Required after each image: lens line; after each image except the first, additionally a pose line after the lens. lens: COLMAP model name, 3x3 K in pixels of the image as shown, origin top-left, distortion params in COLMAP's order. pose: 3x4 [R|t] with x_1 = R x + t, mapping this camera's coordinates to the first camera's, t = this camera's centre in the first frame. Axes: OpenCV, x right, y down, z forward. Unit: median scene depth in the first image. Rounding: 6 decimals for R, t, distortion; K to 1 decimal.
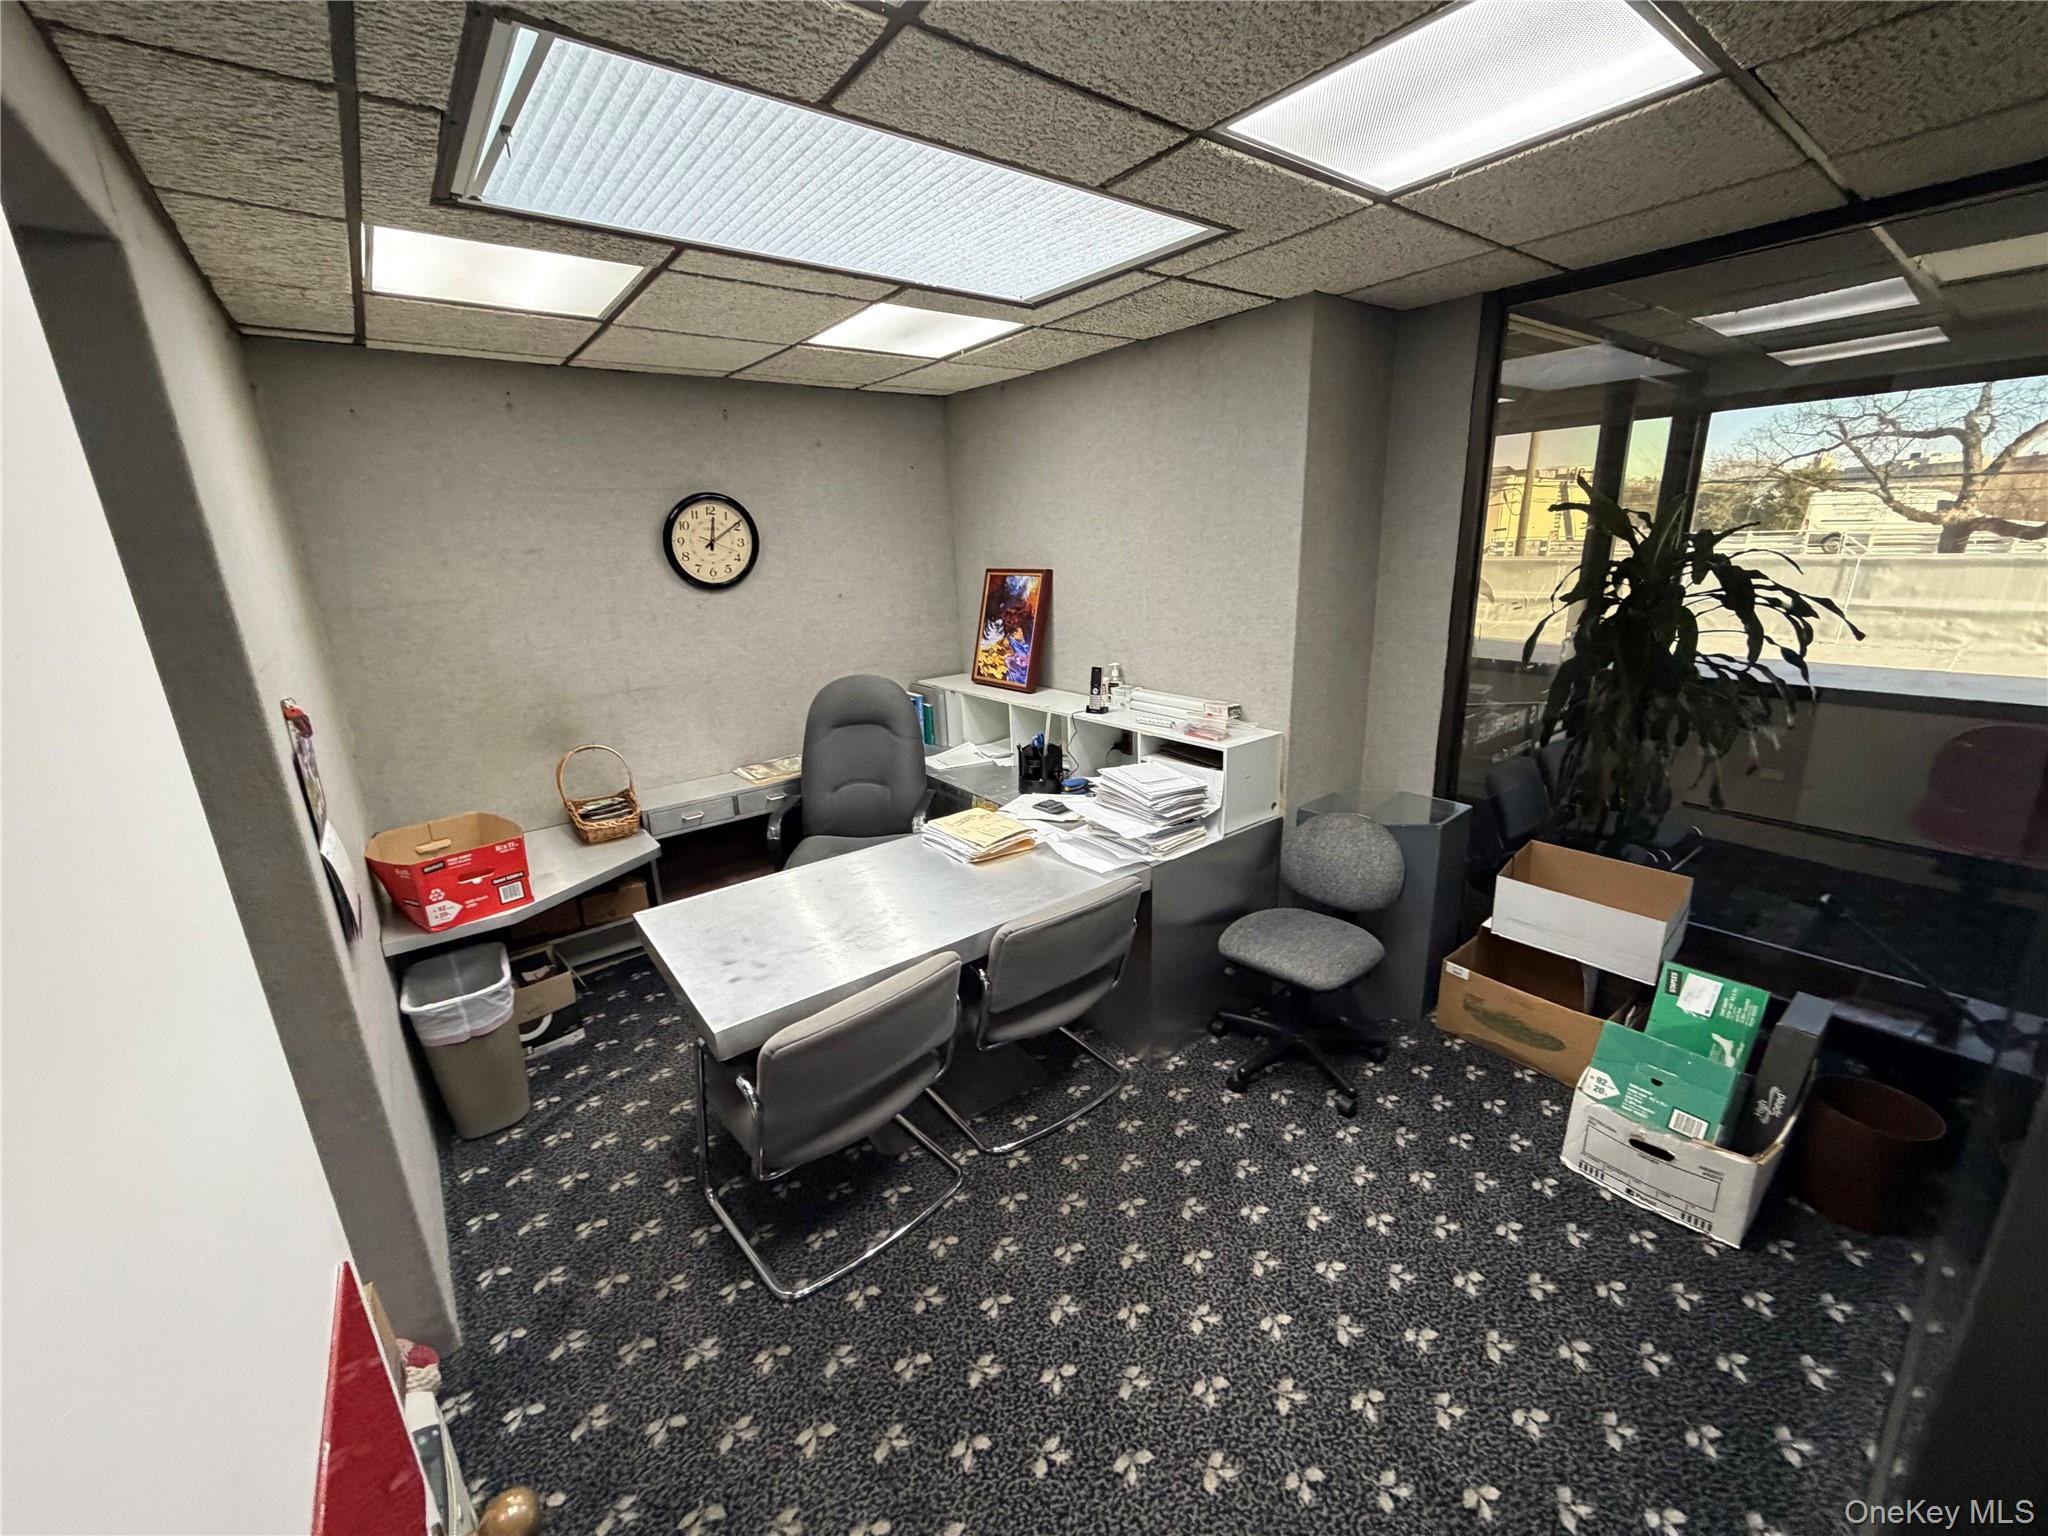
lens RADIAL K [[814.0, 0, 1014.5], [0, 814.0, 765.3], [0, 0, 1]] dist [-0.000524, 0.000186]
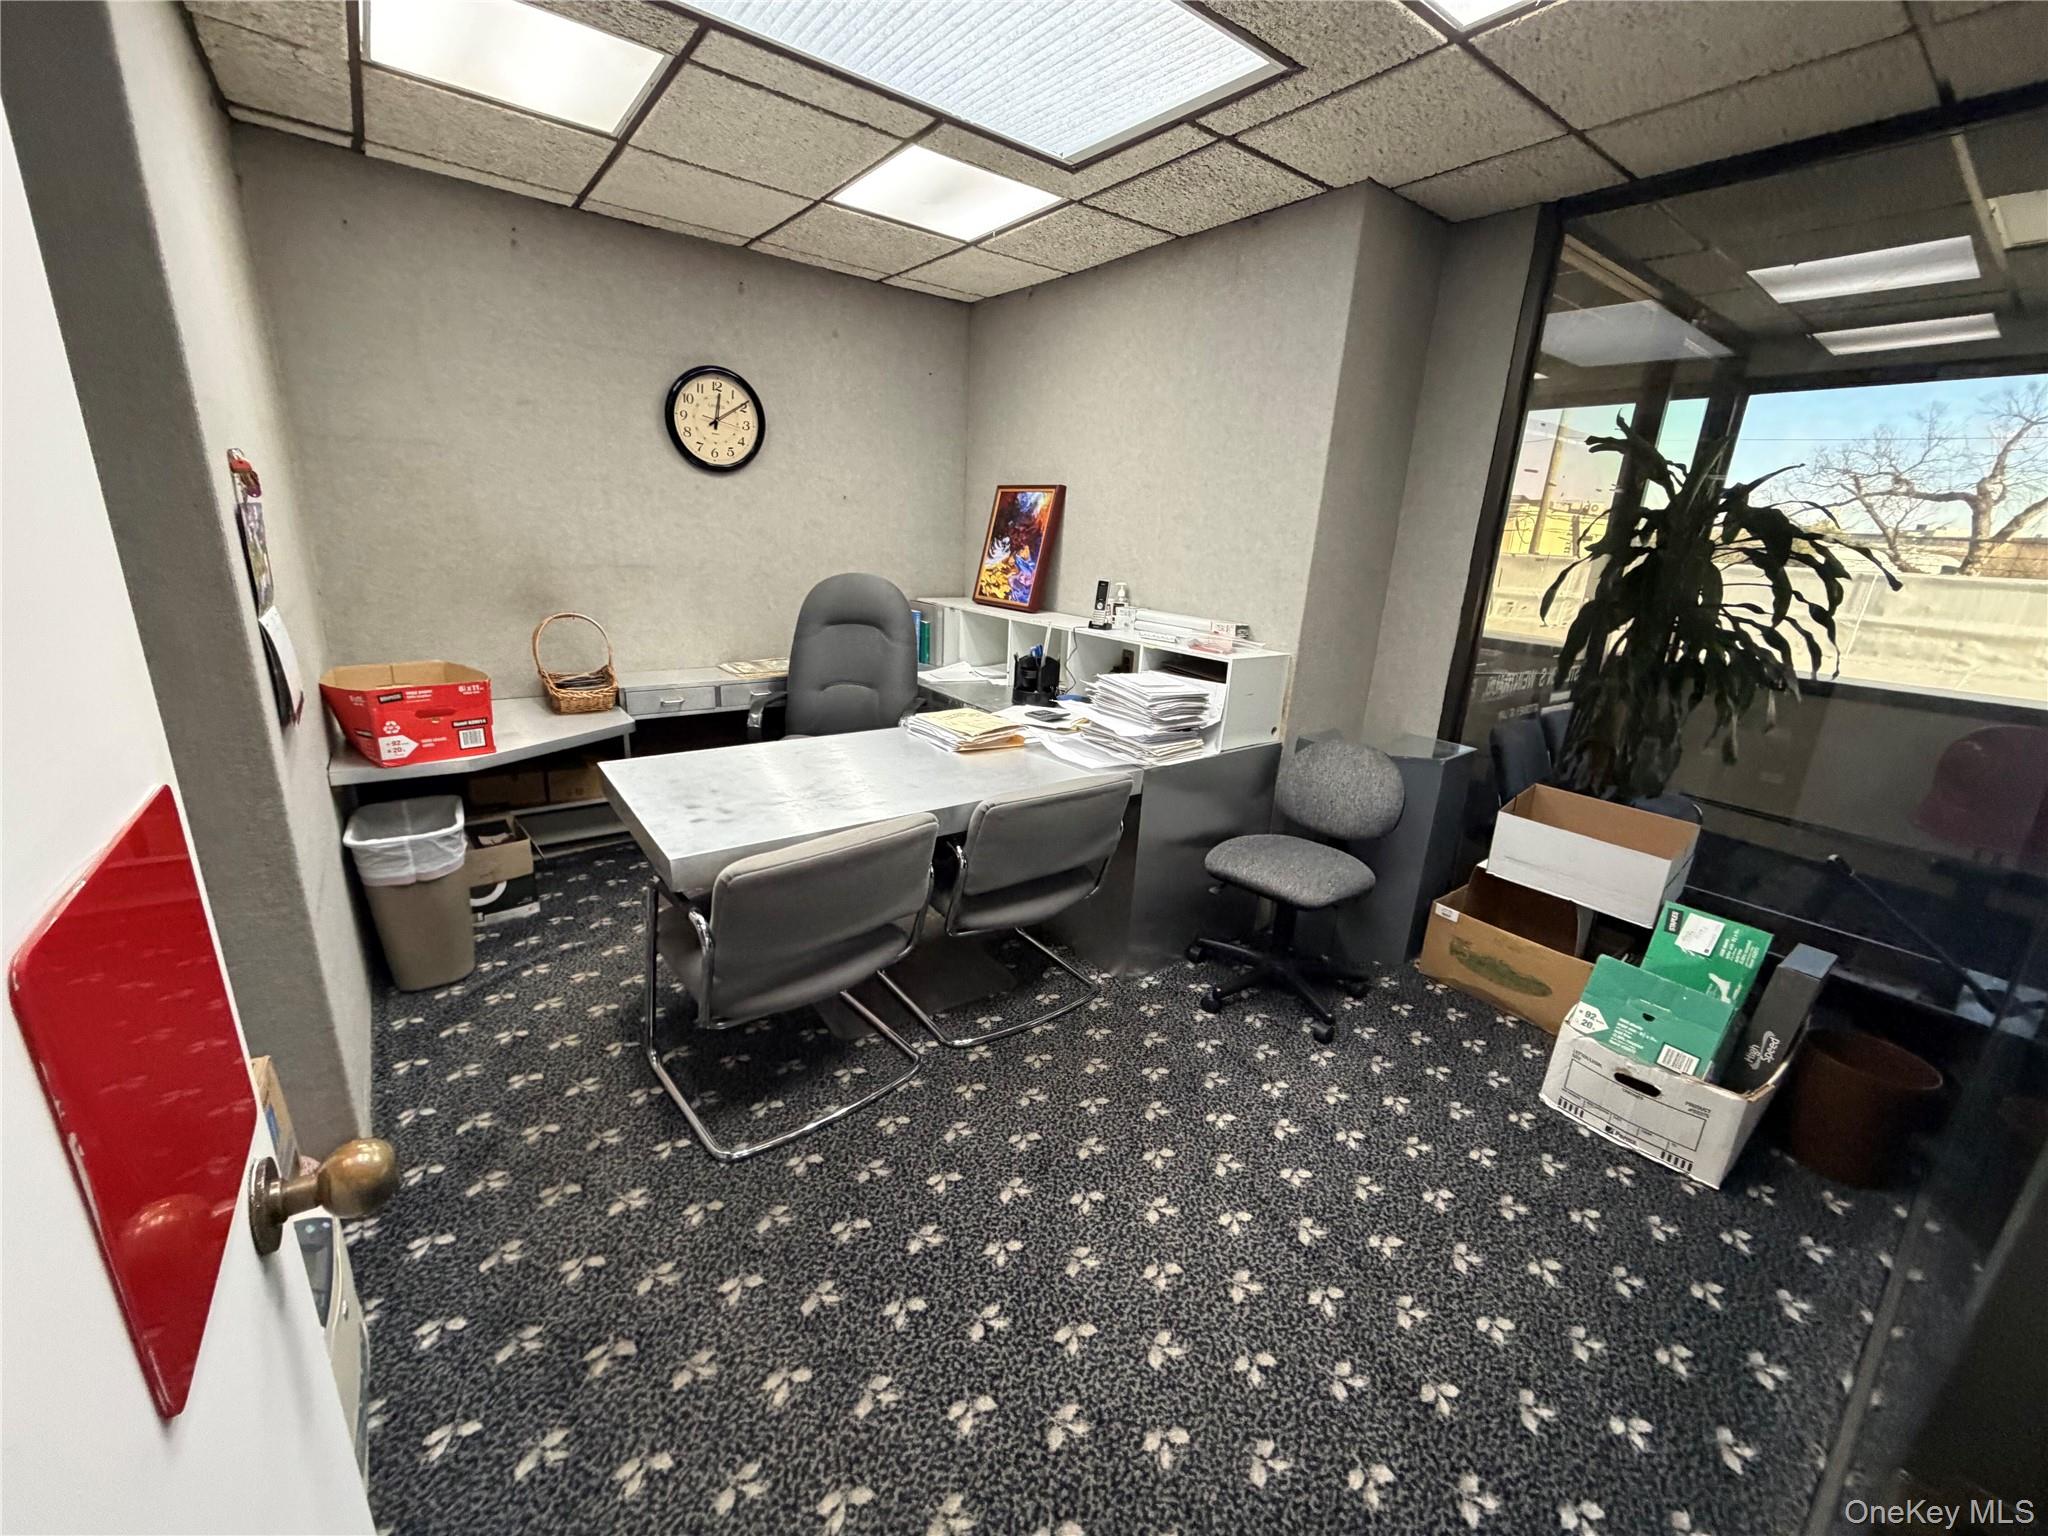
lens RADIAL K [[814.0, 0, 1015.0], [0, 814.0, 766.4], [0, 0, 1]] dist [-0.000524, 0.000186]
pose [[0.996043, 0.087884, 0.013223, 0.004124], [-0.088023, 0.996065, 0.010323, 0.137284], [-0.012264, -0.011446, 0.999859, 0.046145]]
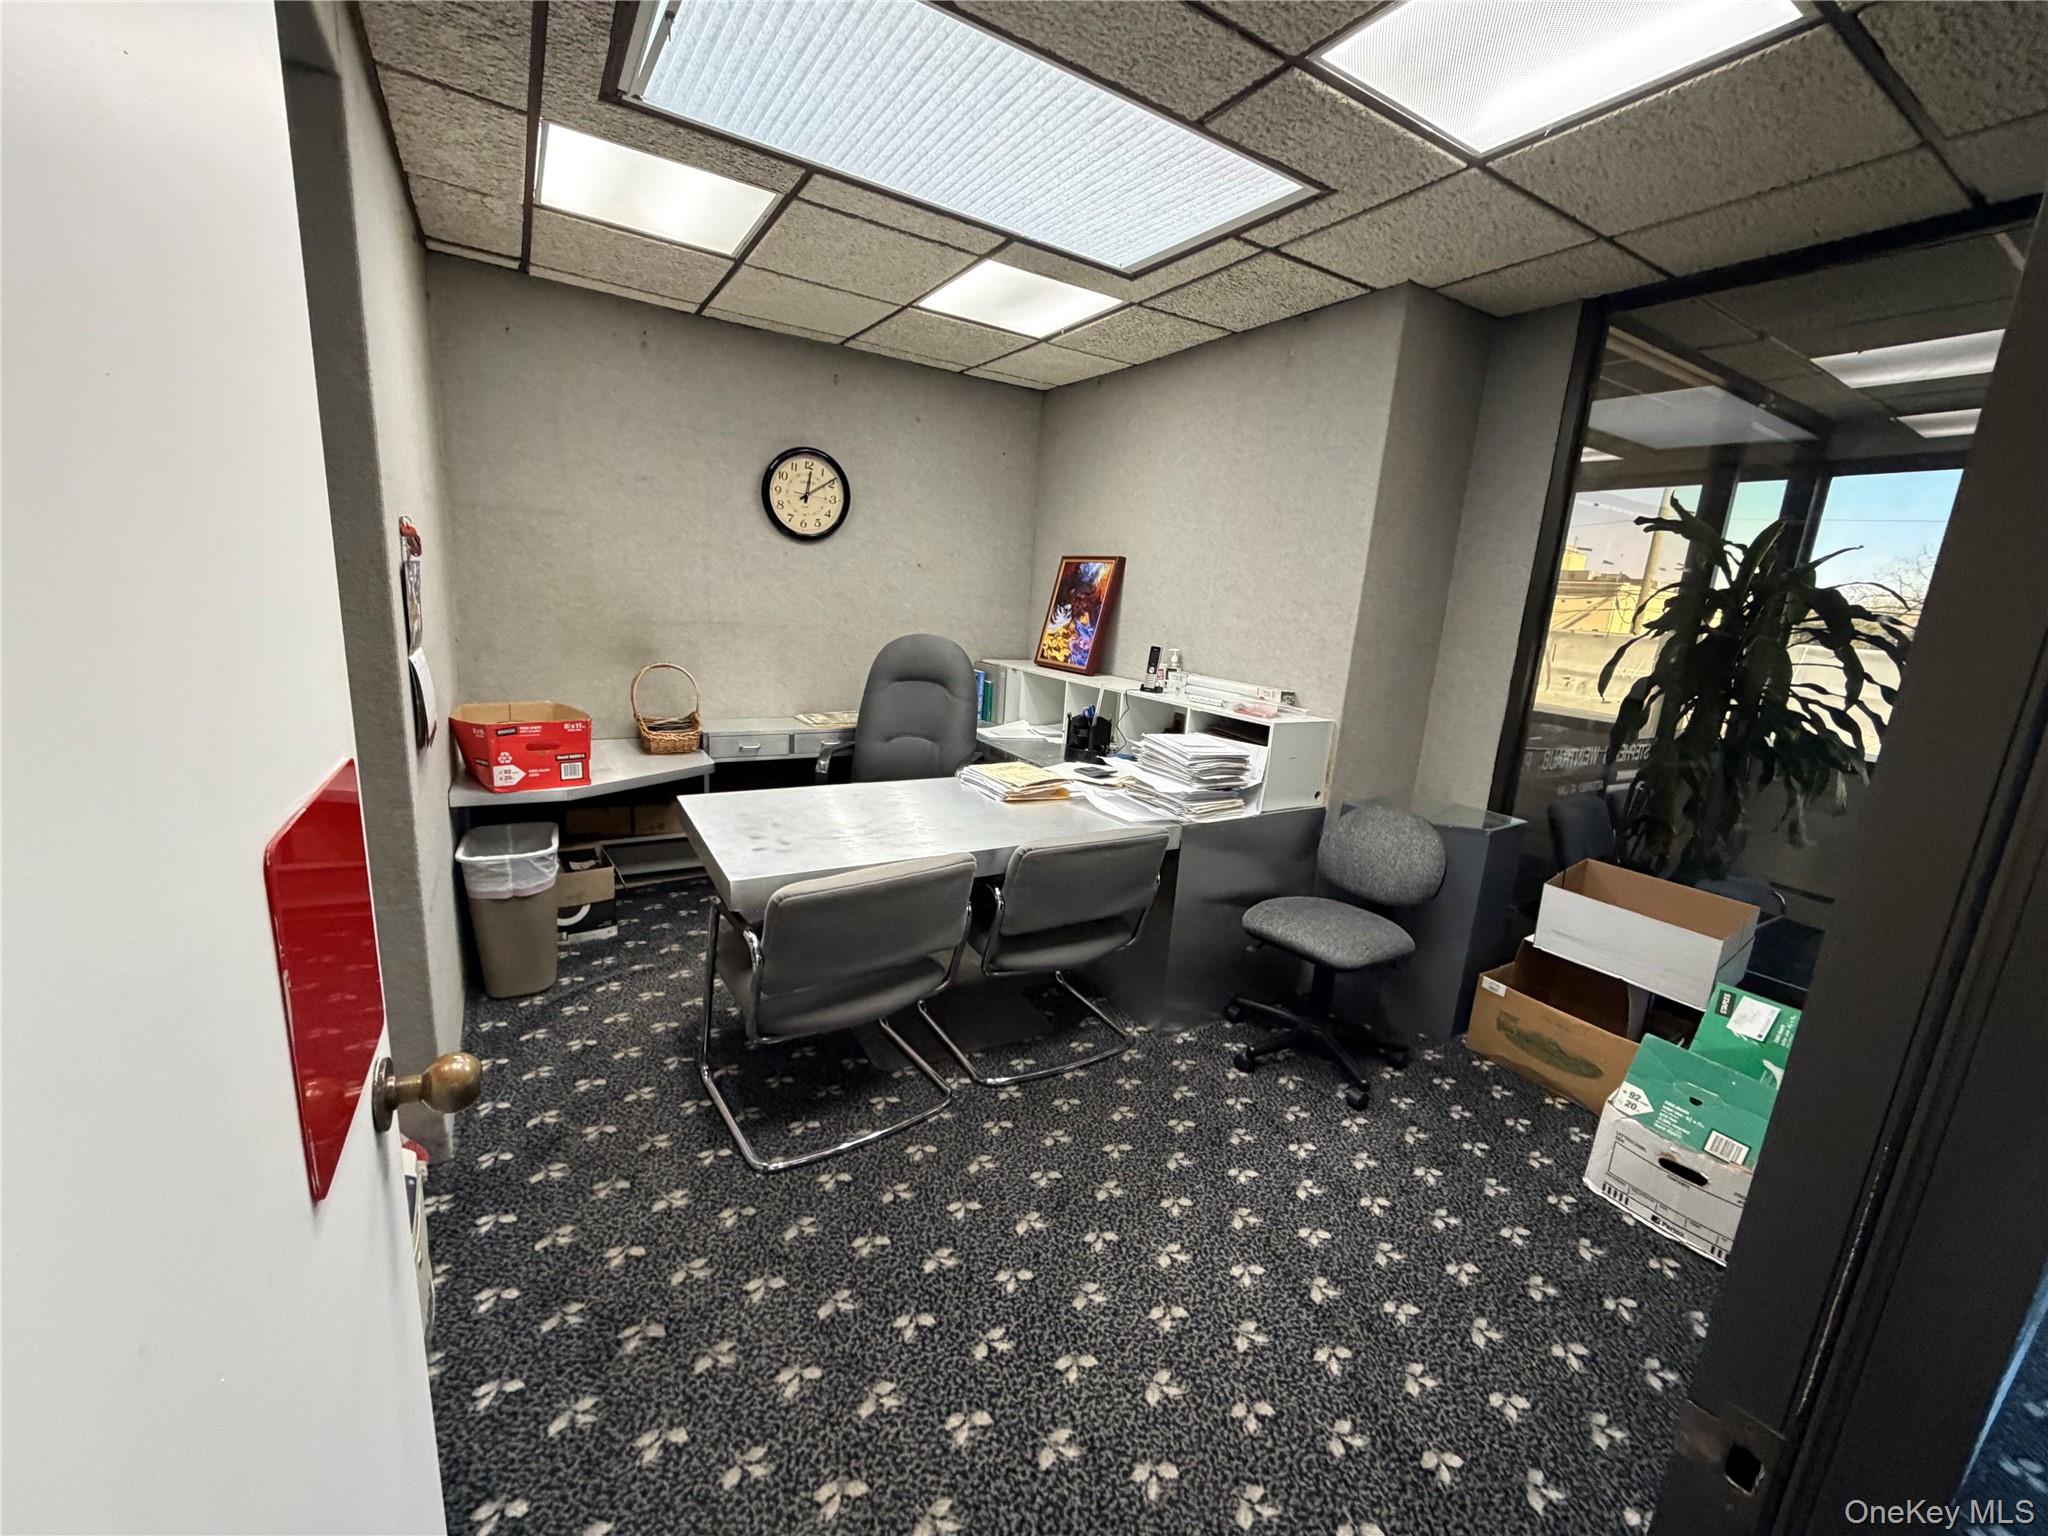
lens RADIAL K [[814.0, 0, 1015.7], [0, 814.0, 766.5], [0, 0, 1]] dist [-0.000524, 0.000186]
pose [[0.988411, 0.125995, -0.084674, 0.046780], [-0.131202, 0.989597, -0.059020, 0.153063], [0.076357, 0.069446, 0.994659, -0.010864]]
